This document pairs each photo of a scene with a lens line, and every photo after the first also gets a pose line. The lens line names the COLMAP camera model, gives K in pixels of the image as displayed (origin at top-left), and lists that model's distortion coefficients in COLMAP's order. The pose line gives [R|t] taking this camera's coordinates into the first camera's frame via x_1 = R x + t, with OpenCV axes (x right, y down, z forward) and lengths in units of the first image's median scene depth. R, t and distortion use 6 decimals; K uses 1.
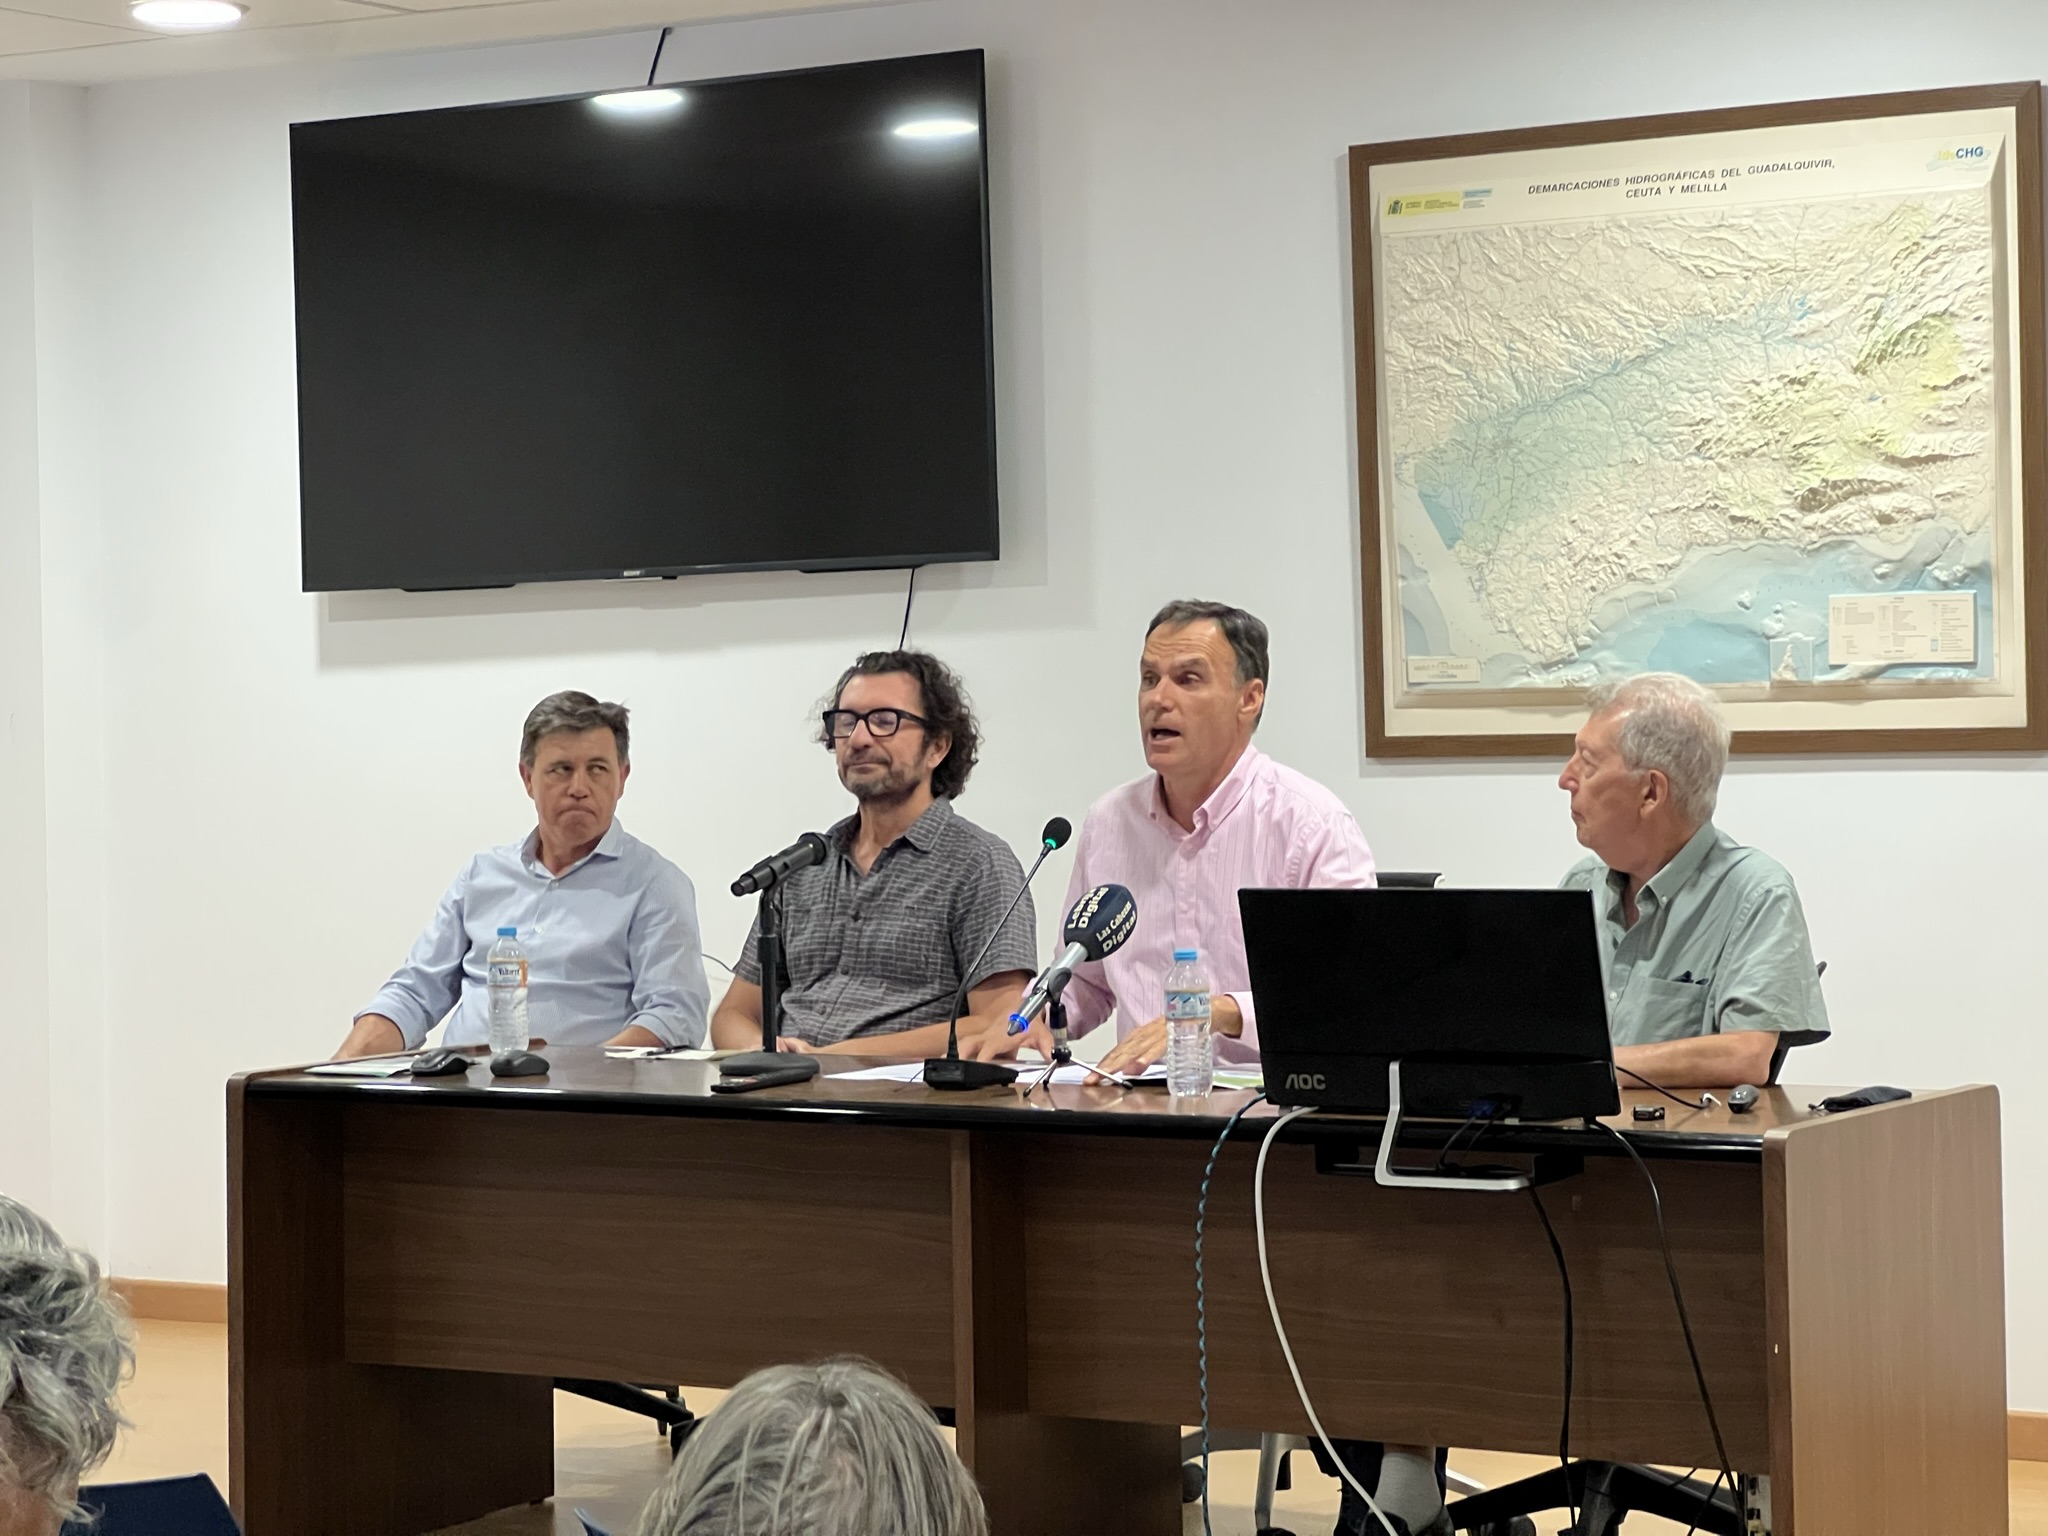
lens RADIAL K [[4589.1, 0, 1024.0], [0, 4589.1, 768.0], [0, 0, 1]] dist [-0.081999, 3.204226]
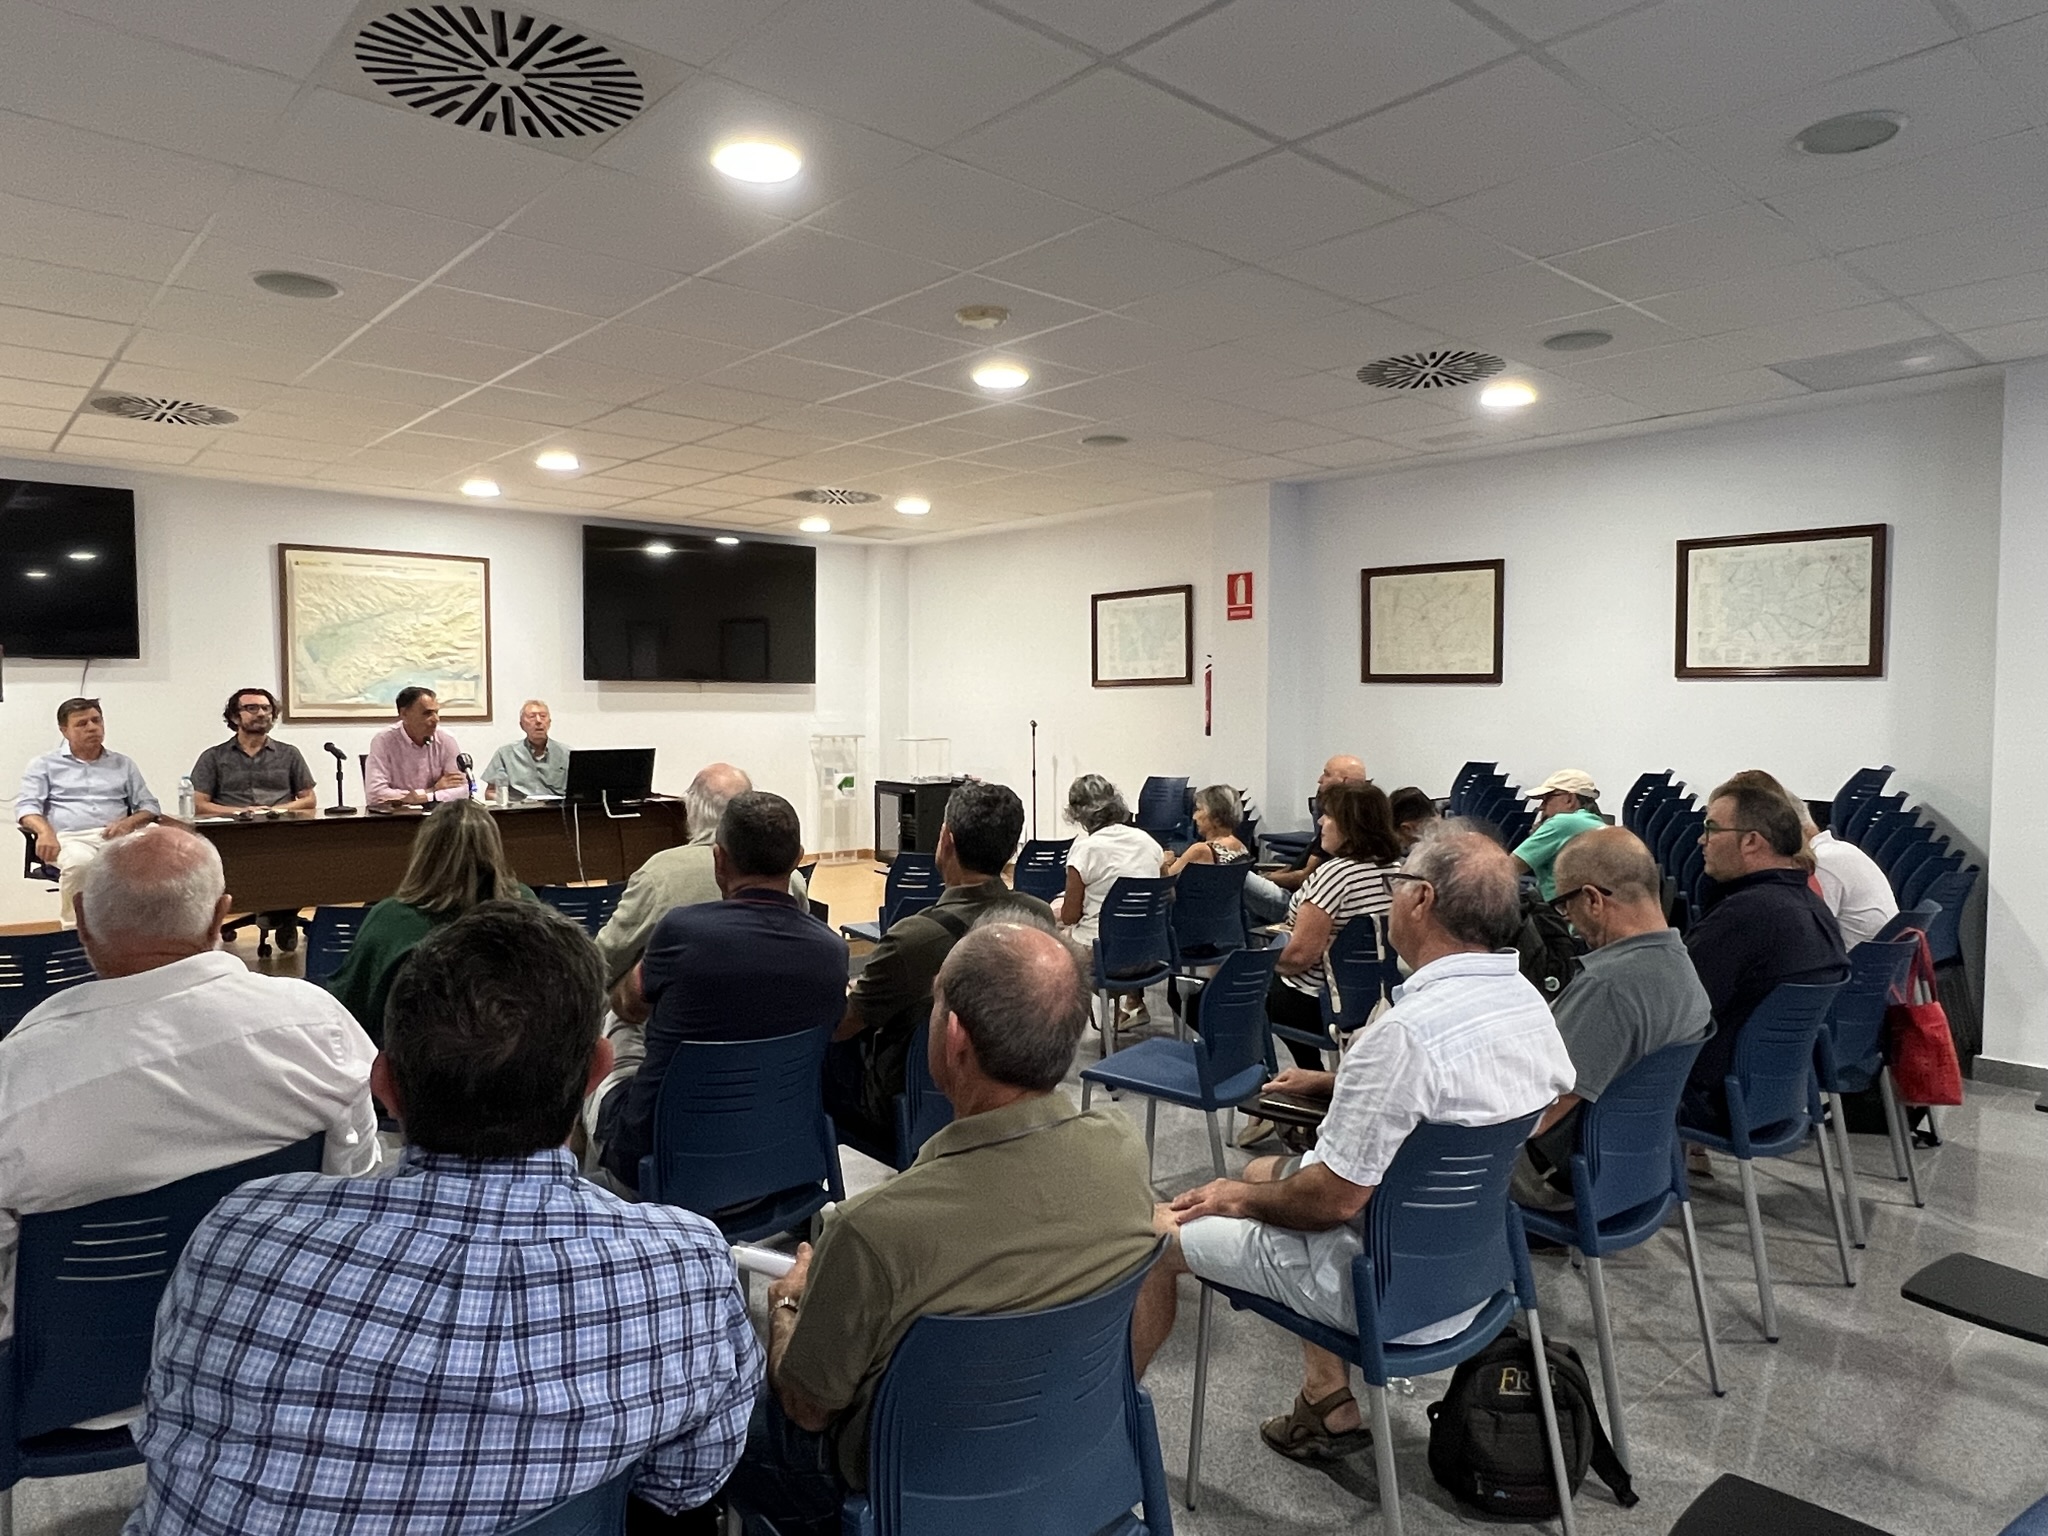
lens RADIAL K [[1286.3, 0, 1011.6], [0, 1286.3, 764.7], [0, 0, 1]] dist [0.026568, -0.022095]
pose [[0.297328, -0.029098, 0.954332, -0.710306], [0.008597, 0.999577, 0.027799, 0.006820], [-0.954737, -0.000061, 0.297453, 0.204877]]
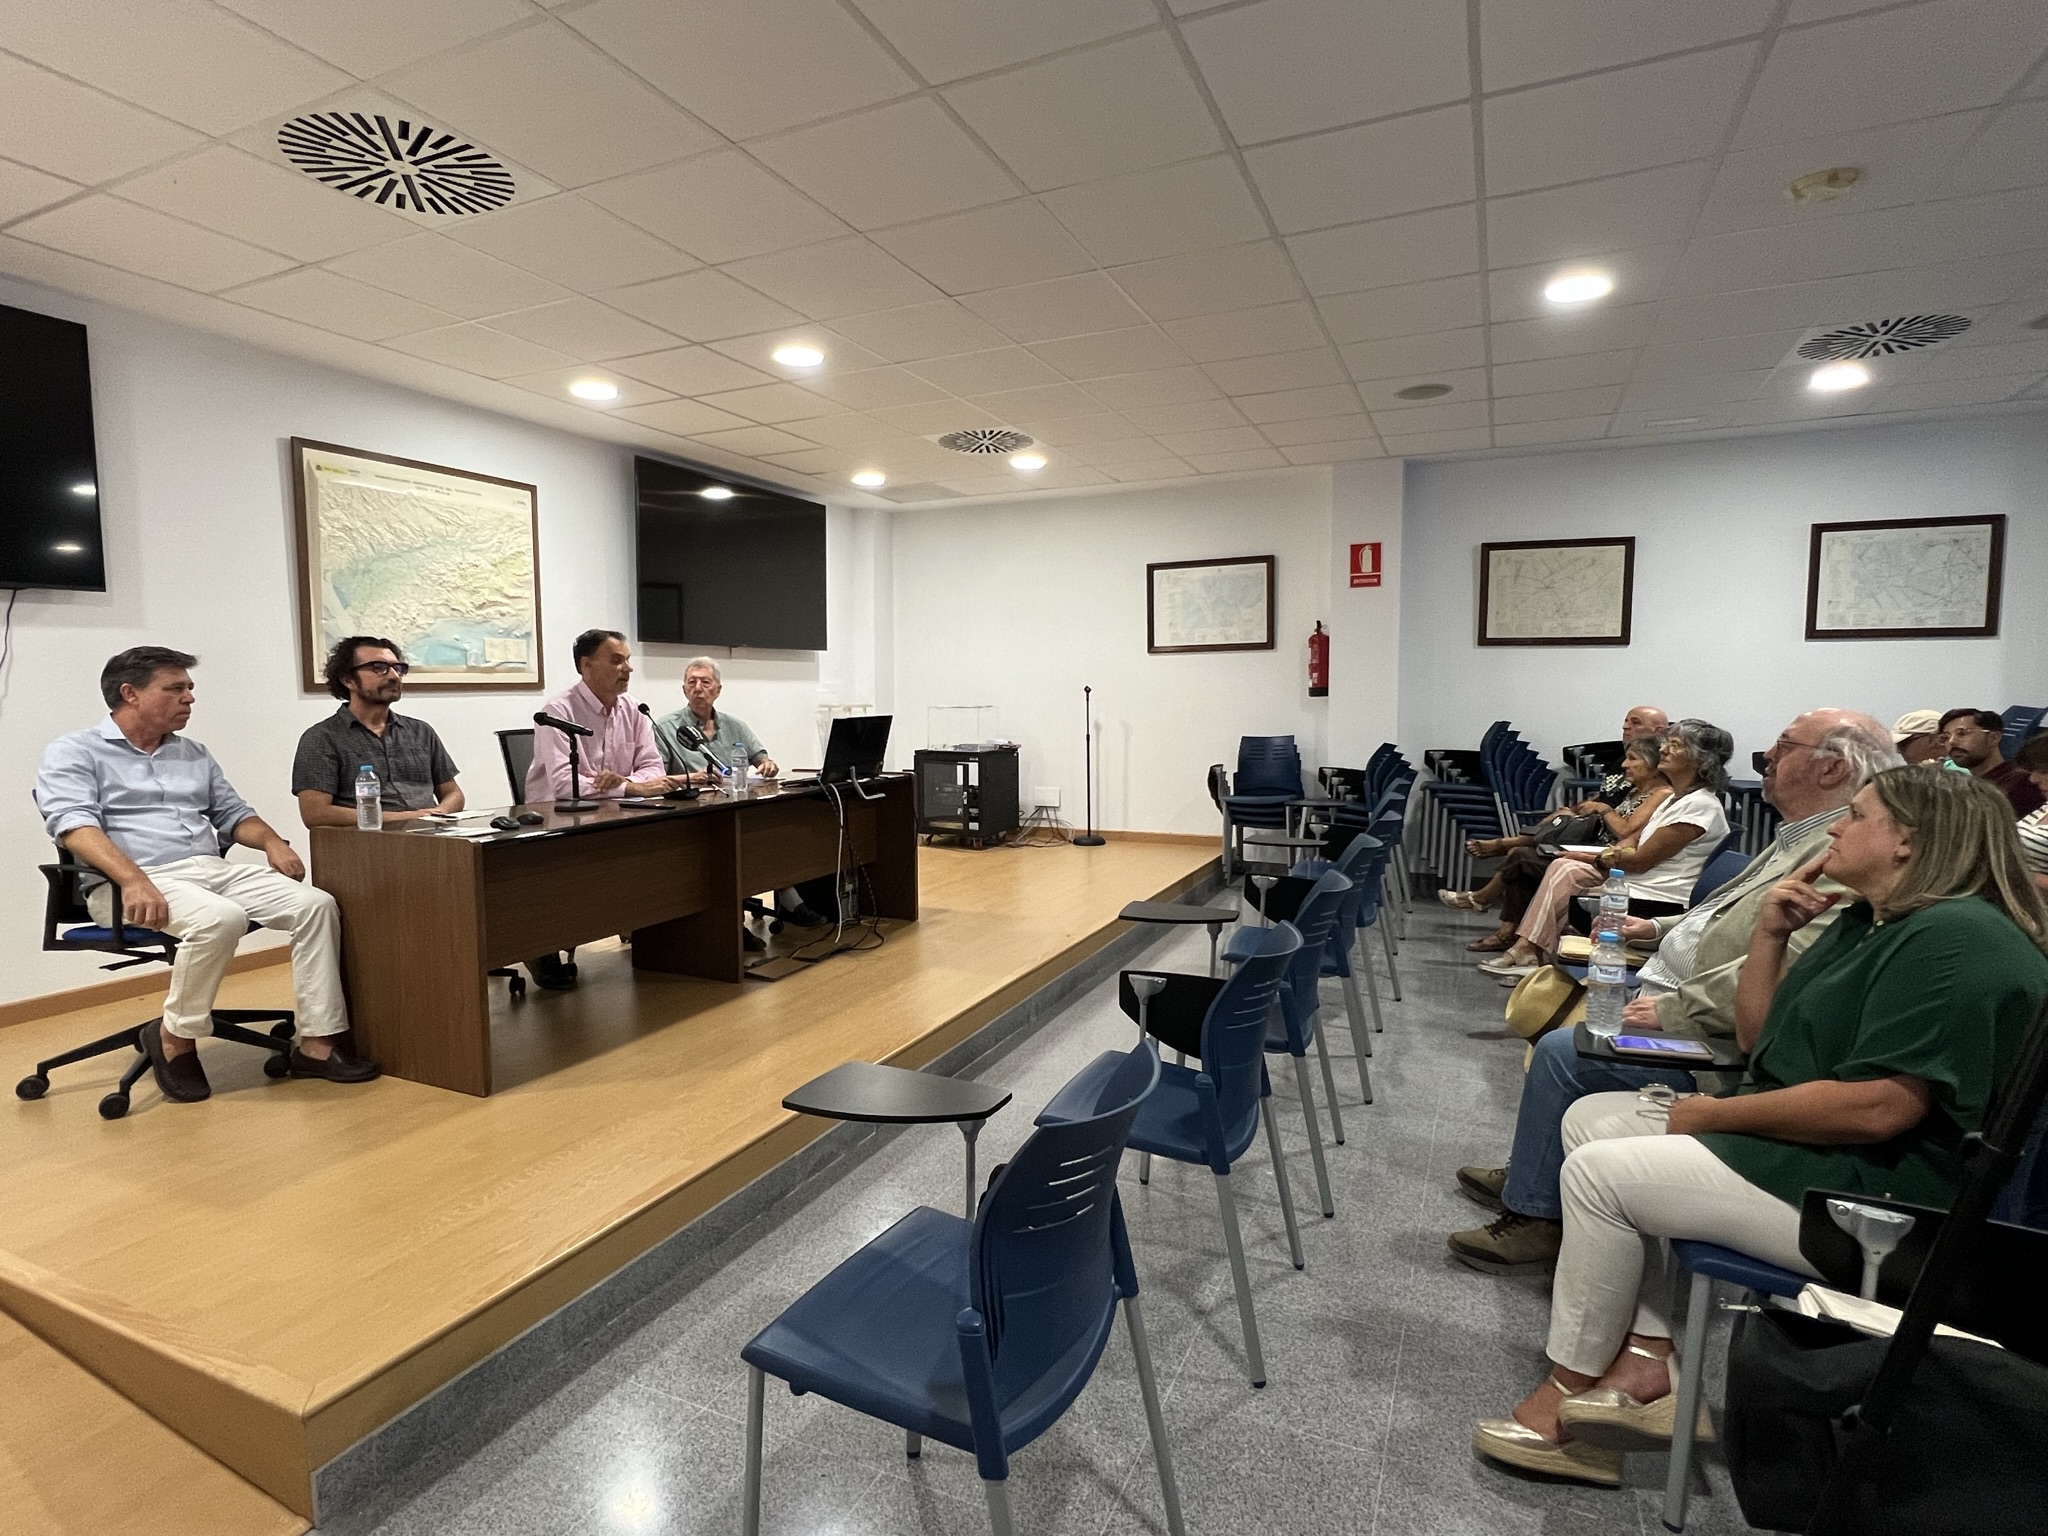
lens RADIAL K [[1041.0, 0, 1024.0], [0, 1041.0, 768.0], [0, 0, 1]] dist [0.006089, -0.000543]
pose [[-0.115453, -0.062212, 0.991363, -0.543311], [0.023152, 0.997597, 0.065300, 0.011101], [-0.993043, 0.030491, -0.113735, 0.712110]]
